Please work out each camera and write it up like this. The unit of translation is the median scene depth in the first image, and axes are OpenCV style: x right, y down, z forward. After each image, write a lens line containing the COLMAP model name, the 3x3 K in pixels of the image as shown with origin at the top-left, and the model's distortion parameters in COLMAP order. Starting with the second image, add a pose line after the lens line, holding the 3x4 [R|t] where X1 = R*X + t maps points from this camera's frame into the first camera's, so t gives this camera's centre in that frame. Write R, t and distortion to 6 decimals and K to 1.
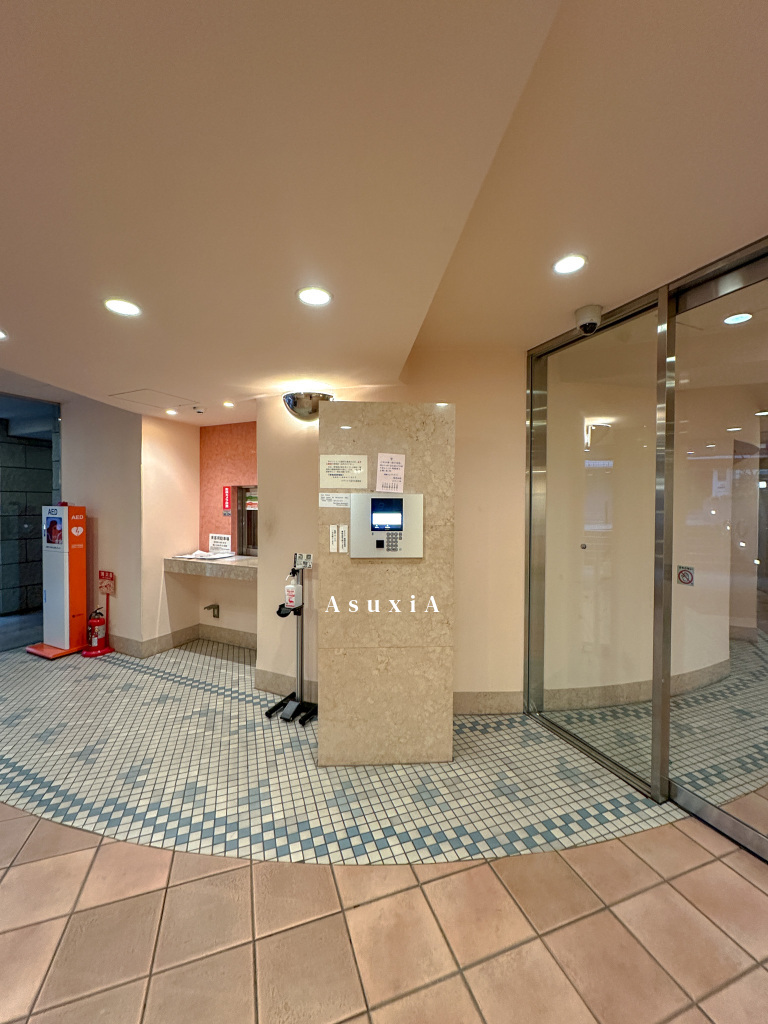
lens RADIAL K [[406.7, 0, 384.3], [0, 406.7, 510.3], [0, 0, 1]] dist [-0.002869, 0.000571]
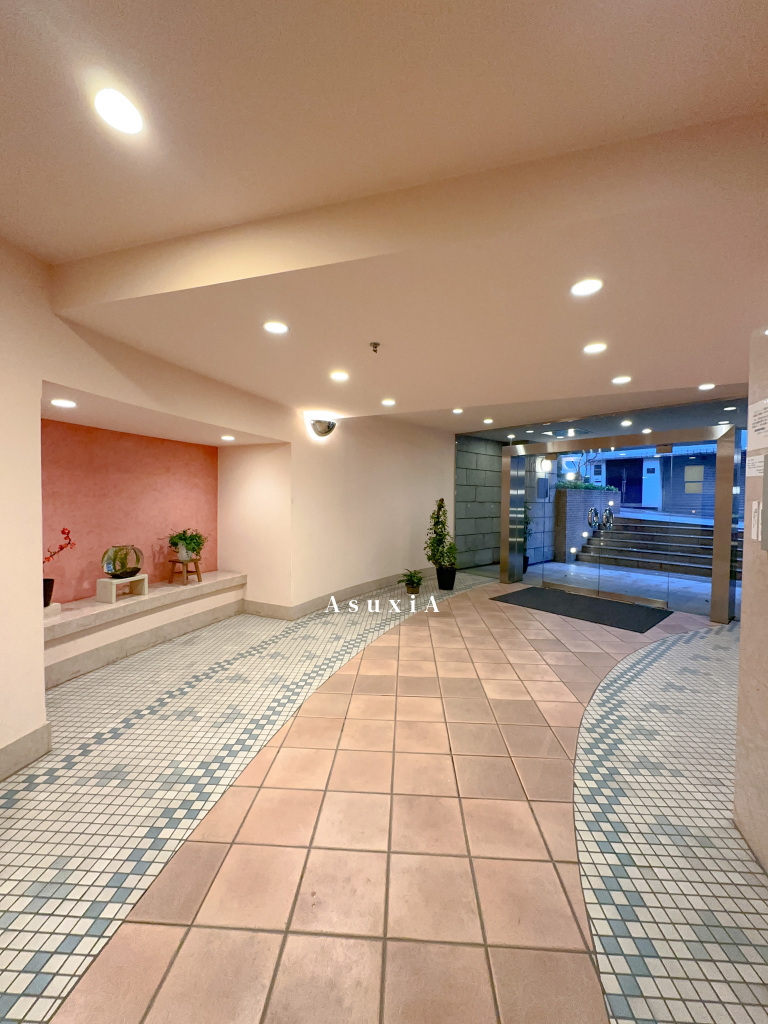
lens RADIAL K [[406.7, 0, 384.3], [0, 406.7, 510.3], [0, 0, 1]] dist [-0.002869, 0.000571]
pose [[-0.385042, 0.017791, -0.922728, 0.938288], [-0.028982, 0.999088, 0.031357, 0.059826], [0.922444, 0.038817, -0.384175, 0.814435]]
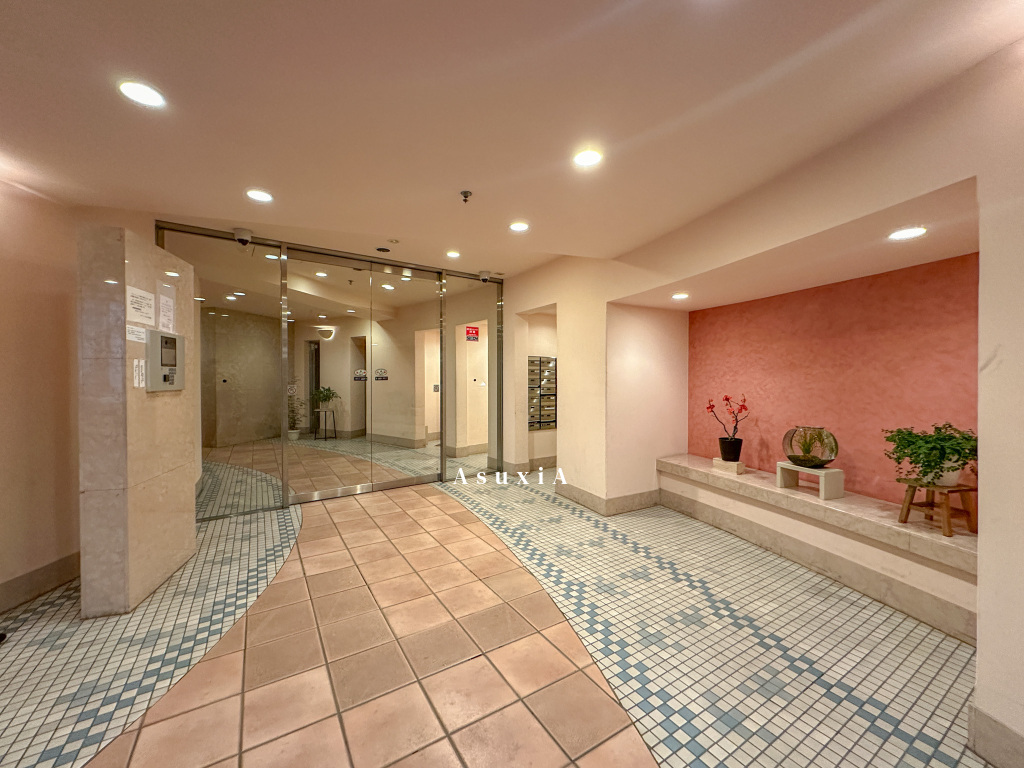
lens RADIAL K [[406.7, 0, 512.0], [0, 406.7, 384.0], [0, 0, 1]] dist [-0.002869, 0.000571]
pose [[-0.218962, -0.021672, 0.975493, -1.550675], [0.014148, 0.999578, 0.025383, 0.102366], [-0.975631, 0.019359, -0.218563, 0.393499]]
